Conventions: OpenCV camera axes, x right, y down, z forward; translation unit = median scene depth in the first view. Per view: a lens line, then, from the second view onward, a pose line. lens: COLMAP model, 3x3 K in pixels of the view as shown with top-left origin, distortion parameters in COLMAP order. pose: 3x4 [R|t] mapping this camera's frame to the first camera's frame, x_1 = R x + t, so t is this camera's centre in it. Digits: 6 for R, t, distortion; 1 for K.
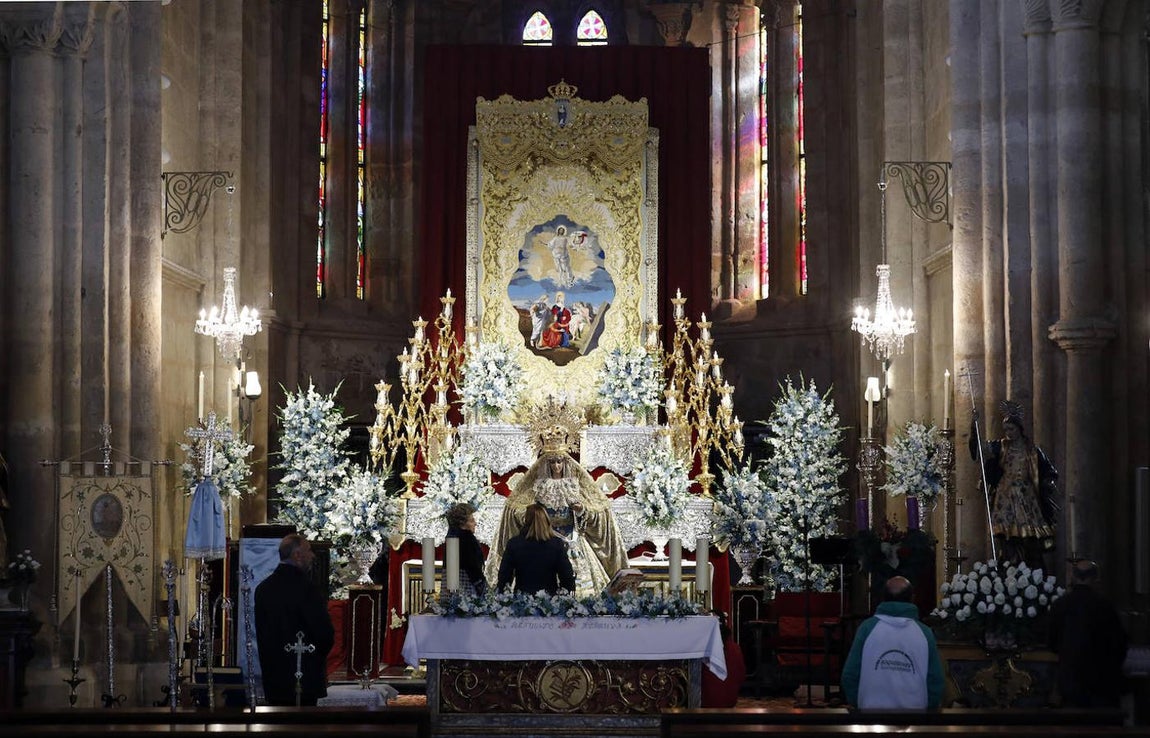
lens RADIAL K [[2430.4, 0, 579.8], [0, 2430.4, 355.9], [0, 0, 1]] dist [0.049626, -0.060077]
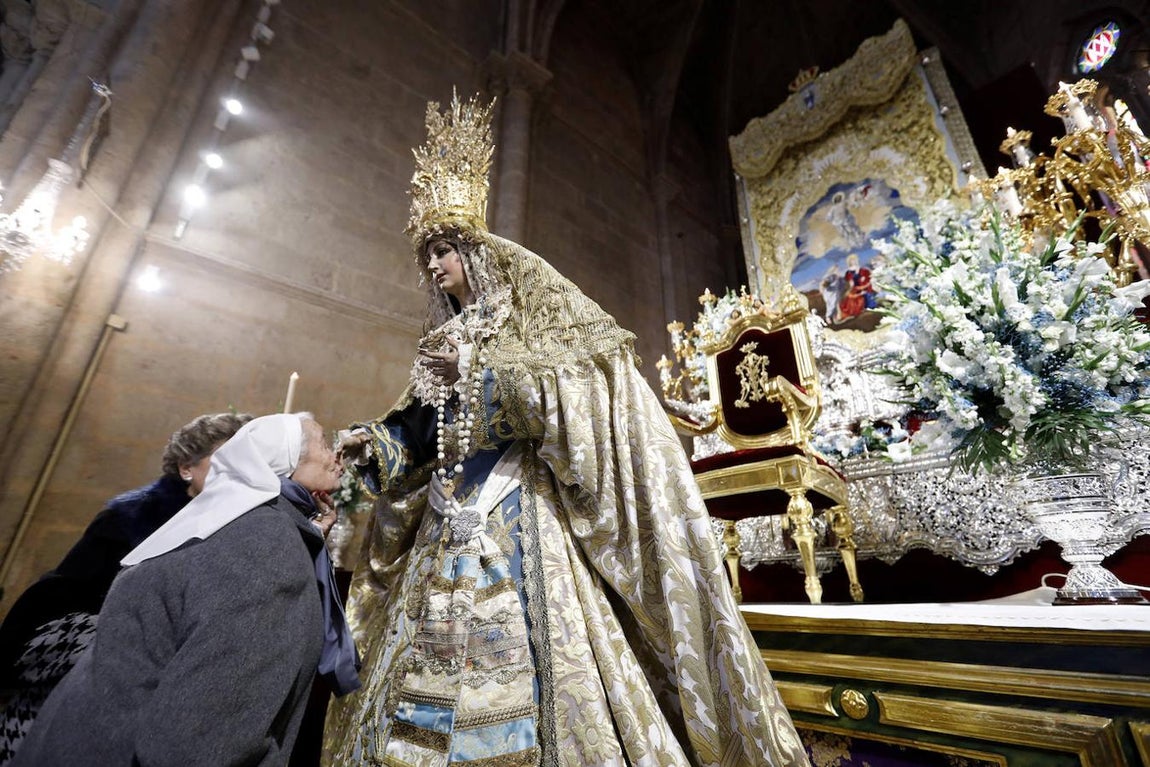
lens RADIAL K [[506.3, 0, 580.7], [0, 506.3, 383.6], [0, 0, 1]] dist [0.002069, -0.000066]
pose [[0.668443, -0.296253, -0.682216, 0.037606], [0.062420, 0.936357, -0.345454, 0.073522], [0.741139, 0.188333, 0.644394, 0.869984]]
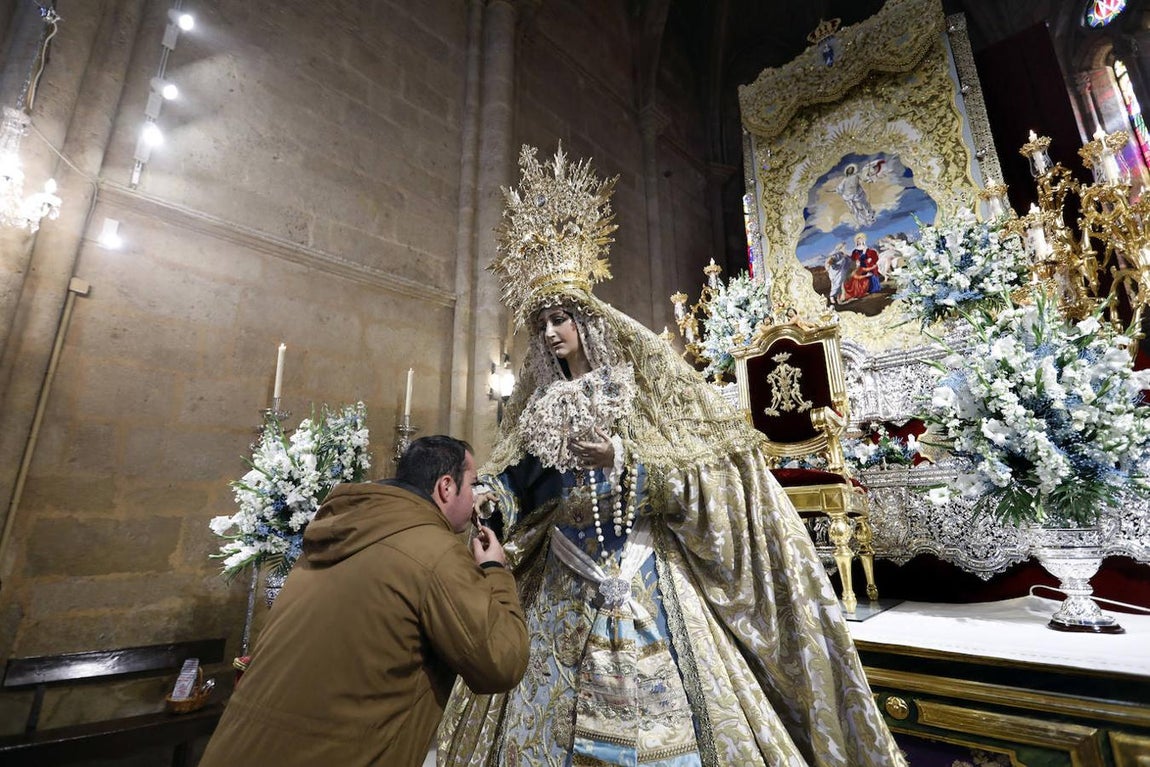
lens RADIAL K [[547.0, 0, 580.7], [0, 547.0, 382.6], [0, 0, 1]] dist [-0.001746, 0.000791]
pose [[0.735066, -0.193563, -0.649777, 0.035266], [0.066391, 0.974324, -0.215137, 0.060285], [0.674737, 0.115001, 0.729044, 0.847671]]
